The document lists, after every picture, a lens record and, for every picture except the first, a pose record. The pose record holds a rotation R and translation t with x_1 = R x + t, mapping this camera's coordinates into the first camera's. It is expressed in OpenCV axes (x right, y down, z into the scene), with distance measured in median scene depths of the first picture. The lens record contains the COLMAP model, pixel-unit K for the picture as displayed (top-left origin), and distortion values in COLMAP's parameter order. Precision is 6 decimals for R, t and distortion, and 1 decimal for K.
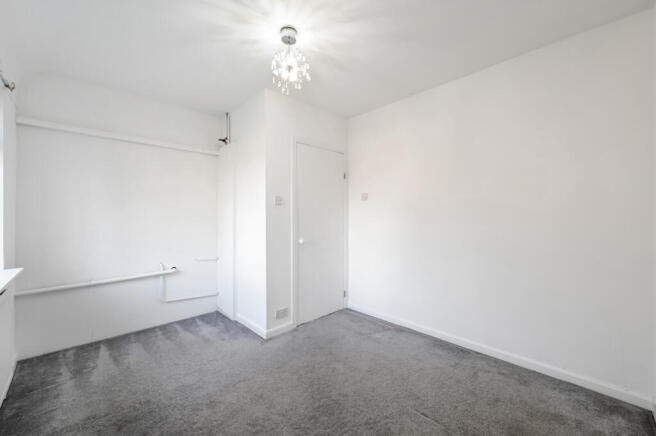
lens RADIAL K [[258.6, 0, 325.7], [0, 258.6, 219.0], [0, 0, 1]] dist [0.000176, 0.000038]
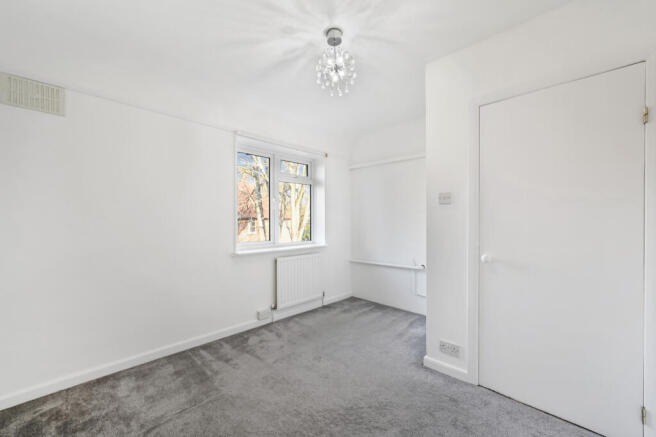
lens RADIAL K [[262.4, 0, 330.4], [0, 262.4, 216.3], [0, 0, 1]] dist [0.000389, 0.000150]
pose [[0.042104, -0.010717, -0.999056, 0.586539], [-0.022539, 0.999678, -0.011673, -0.000577], [0.998859, 0.023009, 0.041849, 0.625961]]
